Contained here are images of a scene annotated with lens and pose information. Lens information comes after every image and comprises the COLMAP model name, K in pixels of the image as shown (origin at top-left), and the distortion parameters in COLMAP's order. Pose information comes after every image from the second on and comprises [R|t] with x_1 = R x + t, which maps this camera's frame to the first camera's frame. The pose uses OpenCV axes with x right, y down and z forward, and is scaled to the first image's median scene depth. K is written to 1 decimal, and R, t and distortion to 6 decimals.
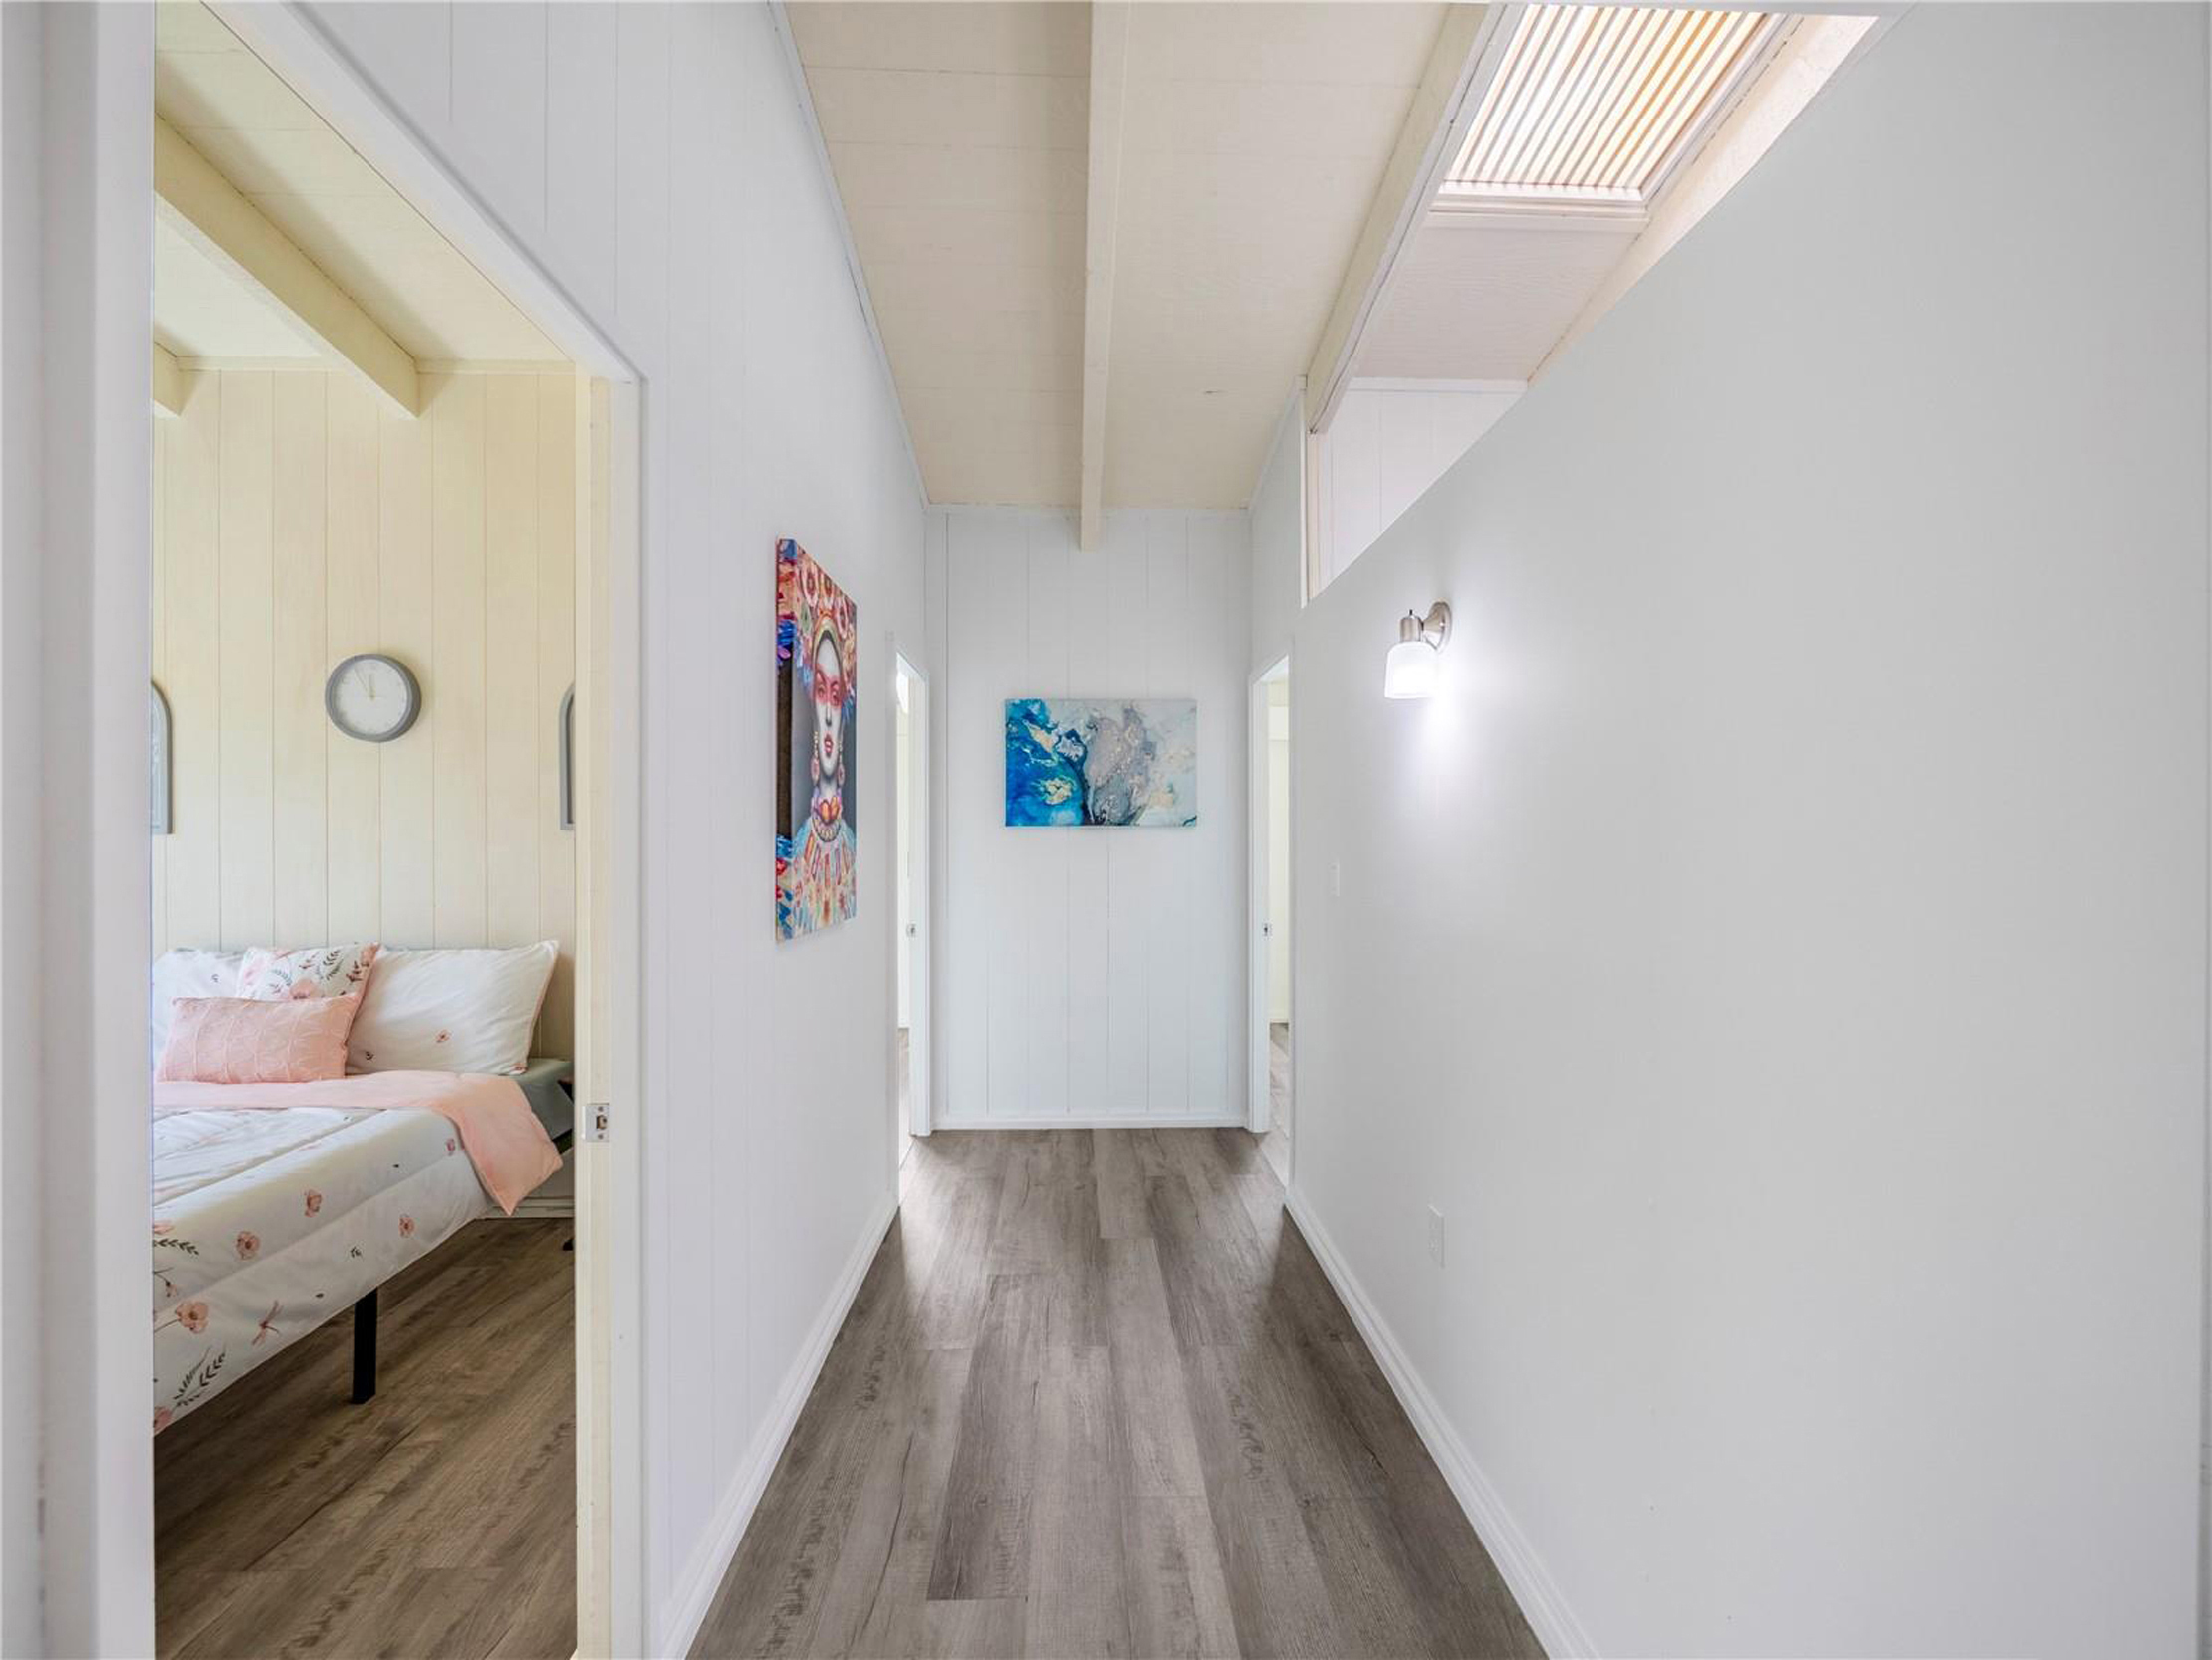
lens RADIAL K [[920.6, 0, 1100.6], [0, 920.6, 839.5], [0, 0, 1]] dist [-0.006662, 0.000750]
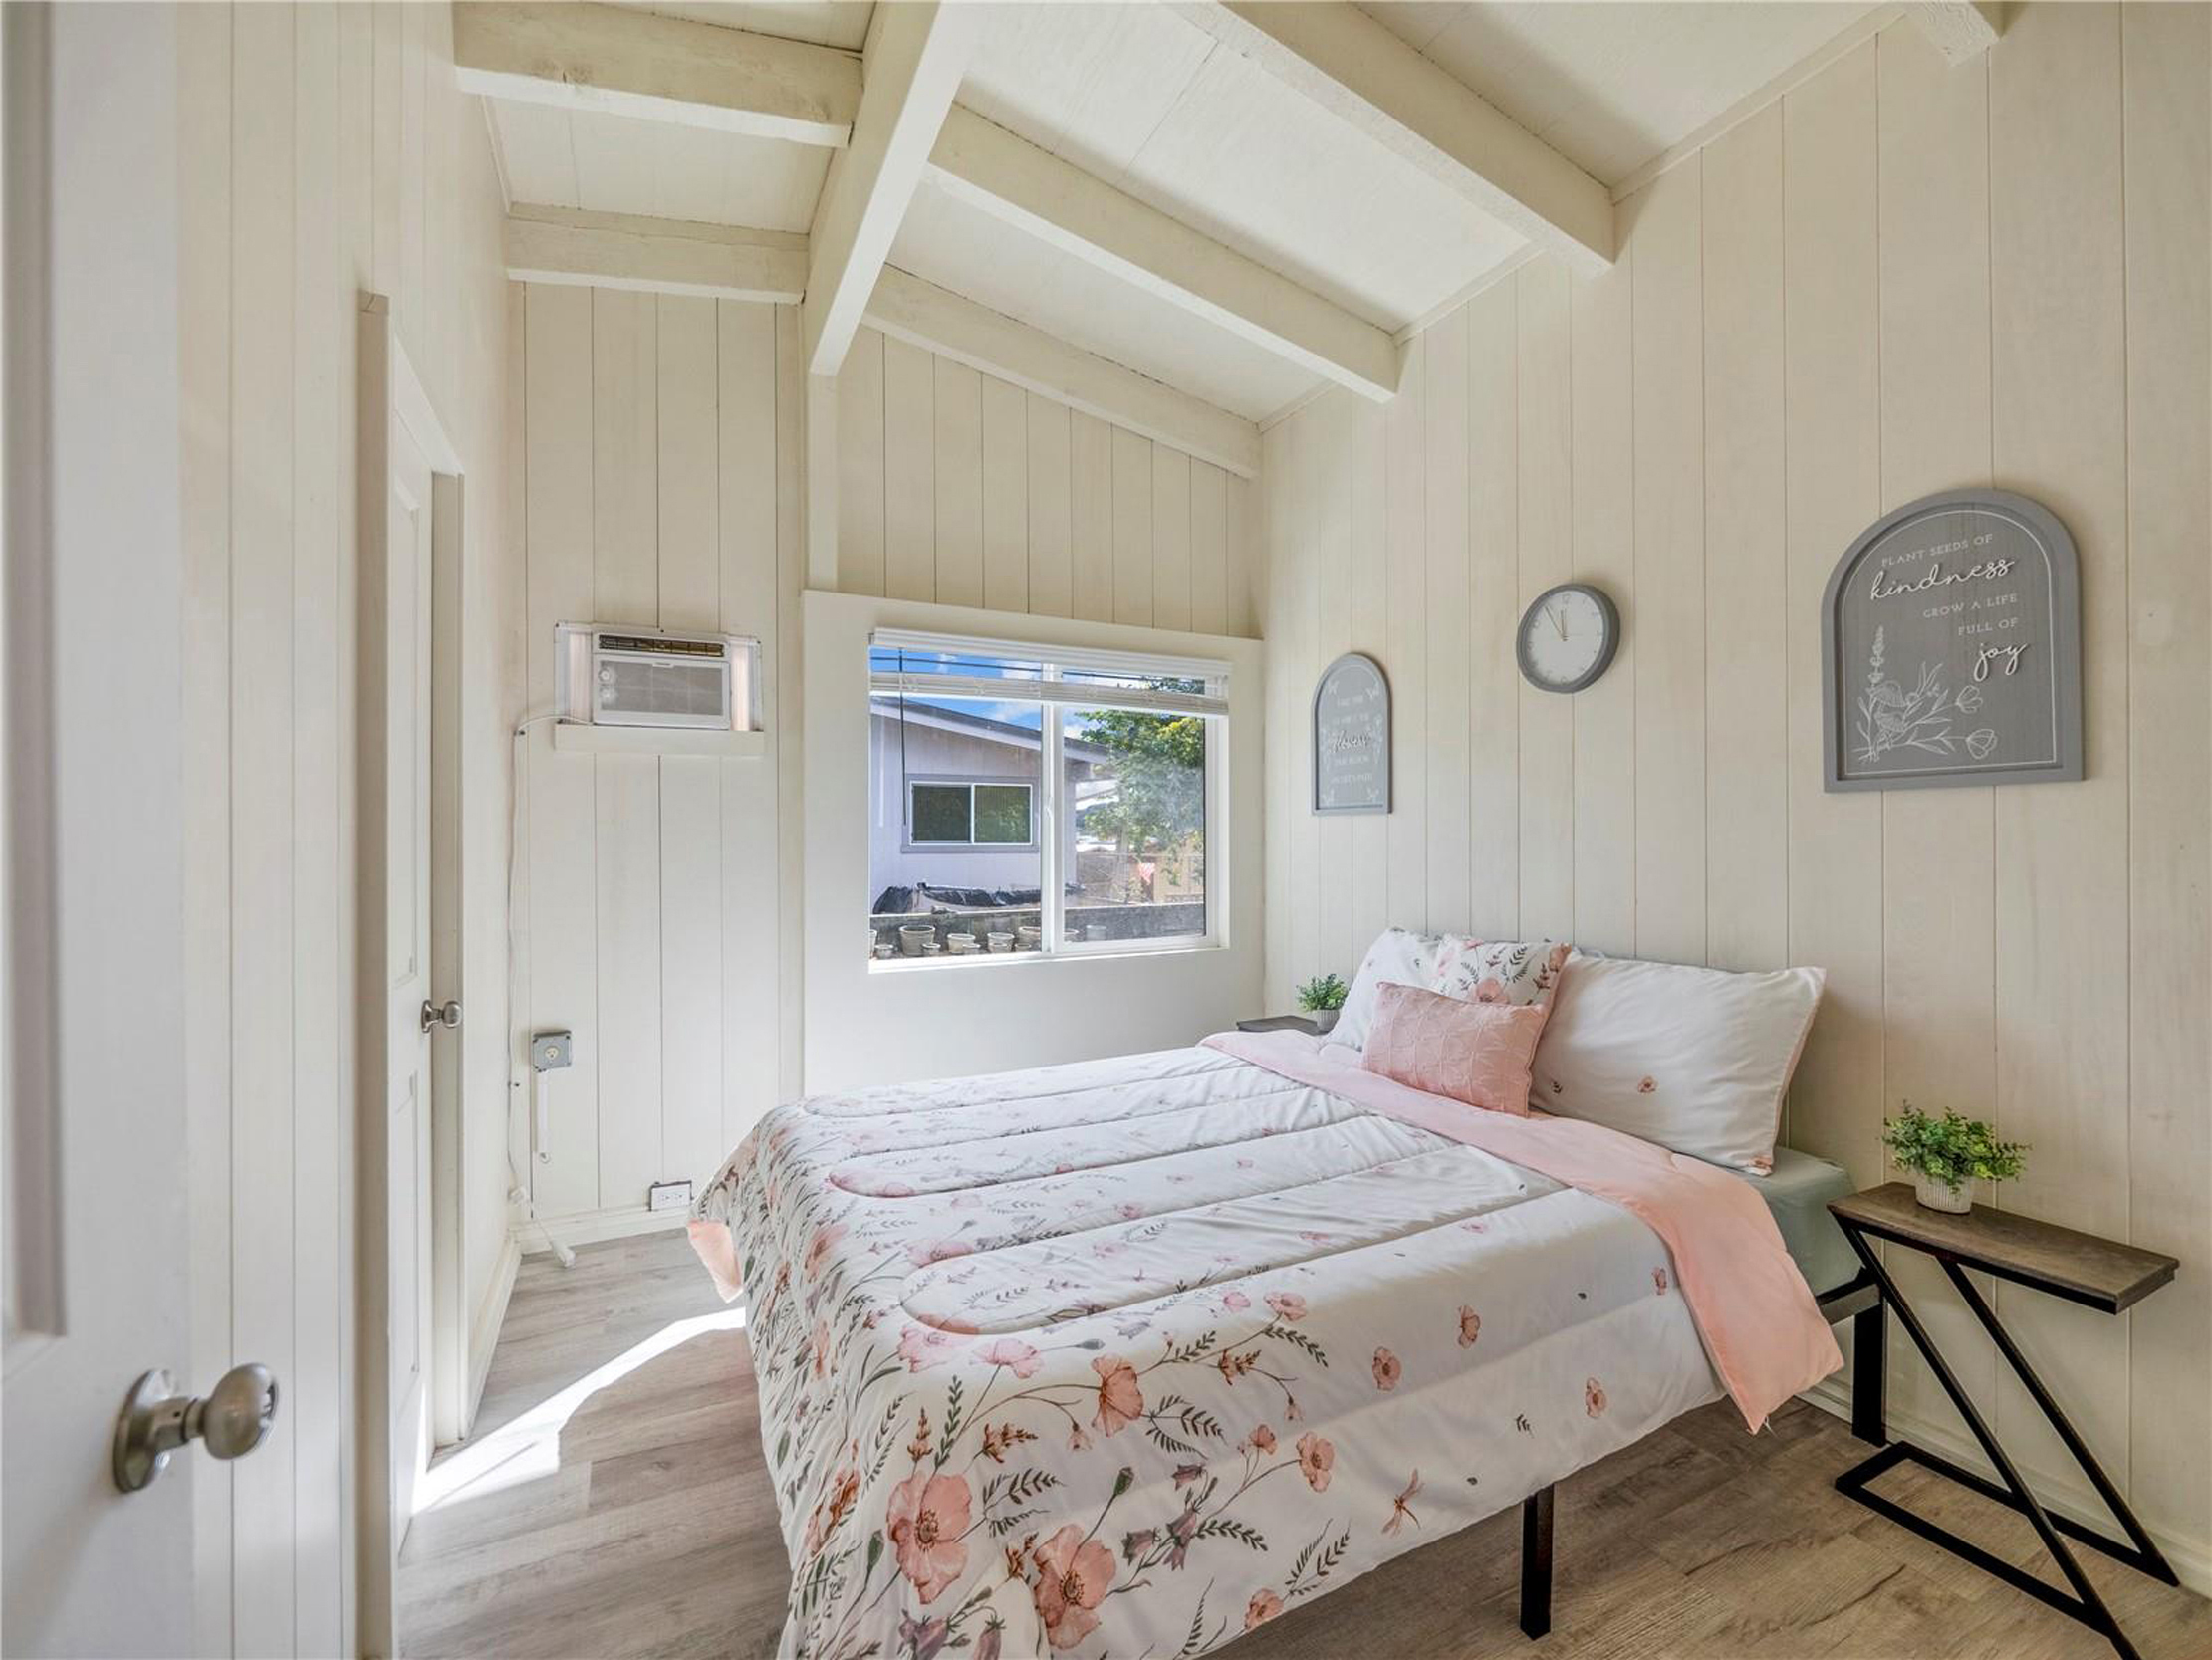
lens RADIAL K [[920.6, 0, 1102.2], [0, 920.6, 837.5], [0, 0, 1]] dist [-0.006662, 0.000750]
pose [[0.405726, -0.000151, -0.913995, -0.255425], [-0.001243, 0.999999, -0.000717, 0.025427], [0.913994, 0.001427, 0.405726, 0.348470]]
